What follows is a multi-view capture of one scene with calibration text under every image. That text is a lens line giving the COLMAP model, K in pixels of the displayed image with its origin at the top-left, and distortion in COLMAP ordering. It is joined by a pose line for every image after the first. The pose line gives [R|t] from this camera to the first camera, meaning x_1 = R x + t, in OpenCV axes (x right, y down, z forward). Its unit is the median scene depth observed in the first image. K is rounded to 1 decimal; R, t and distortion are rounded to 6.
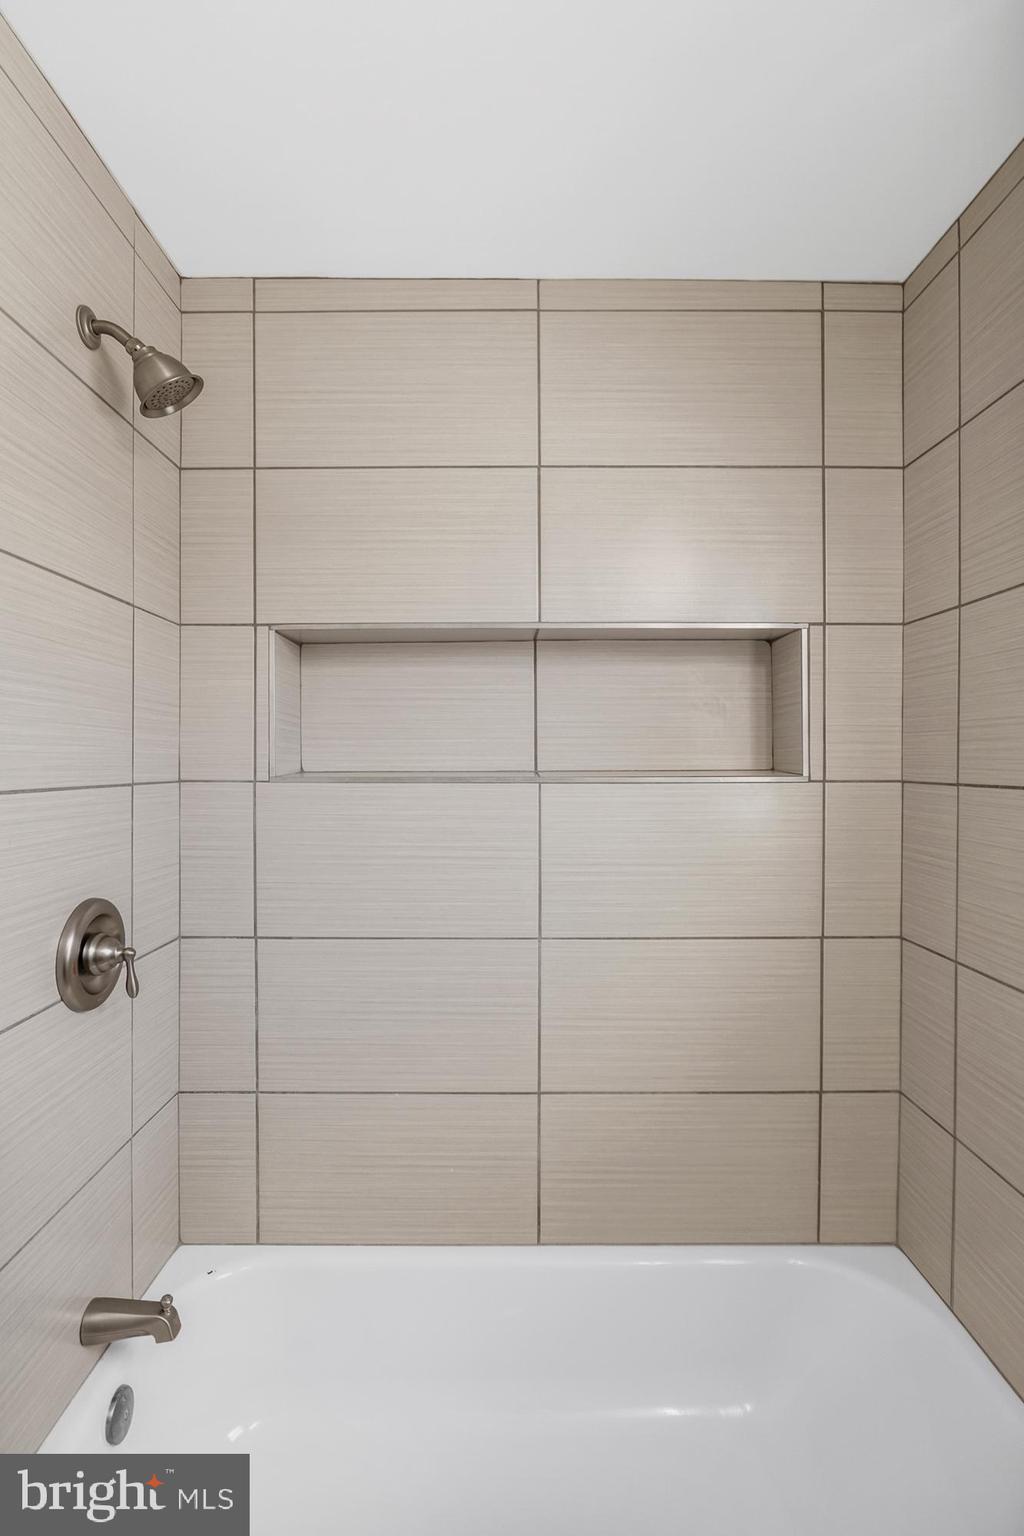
lens RADIAL K [[735.8, 0, 512.0], [0, 735.8, 768.0], [0, 0, 1]] dist [-0.019343, -0.000120]
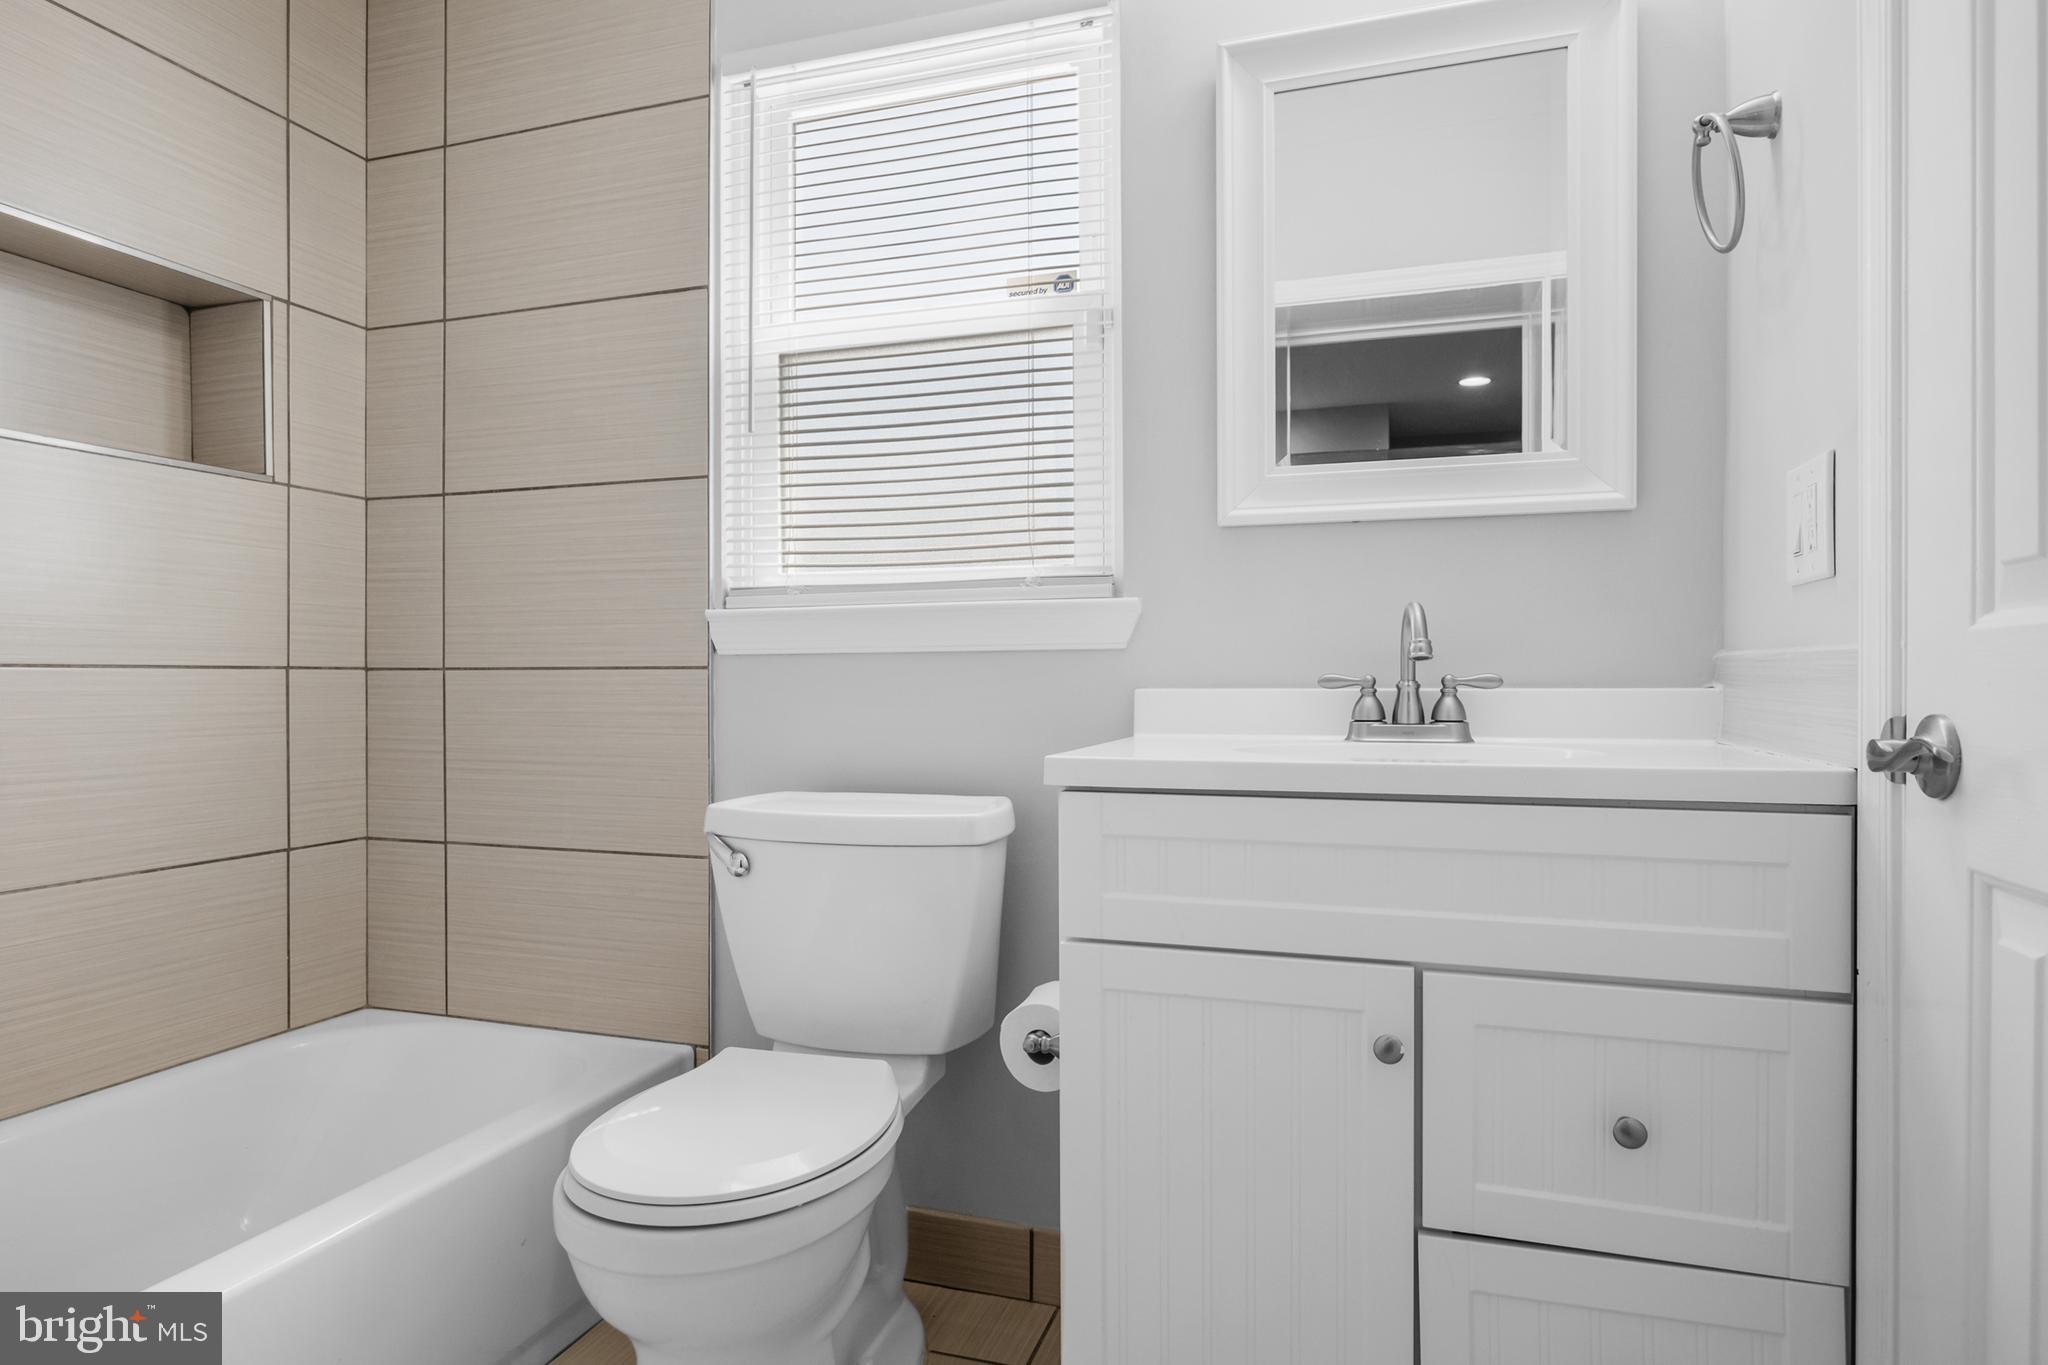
lens RADIAL K [[1193.8, 0, 1003.0], [0, 1193.8, 681.7], [0, 0, 1]] dist [-0.000369, -0.000228]
pose [[0.321744, 0.000685, 0.946826, -0.628816], [0.011264, 0.999926, -0.004551, 0.263672], [-0.946760, 0.012130, 0.321713, -0.240595]]
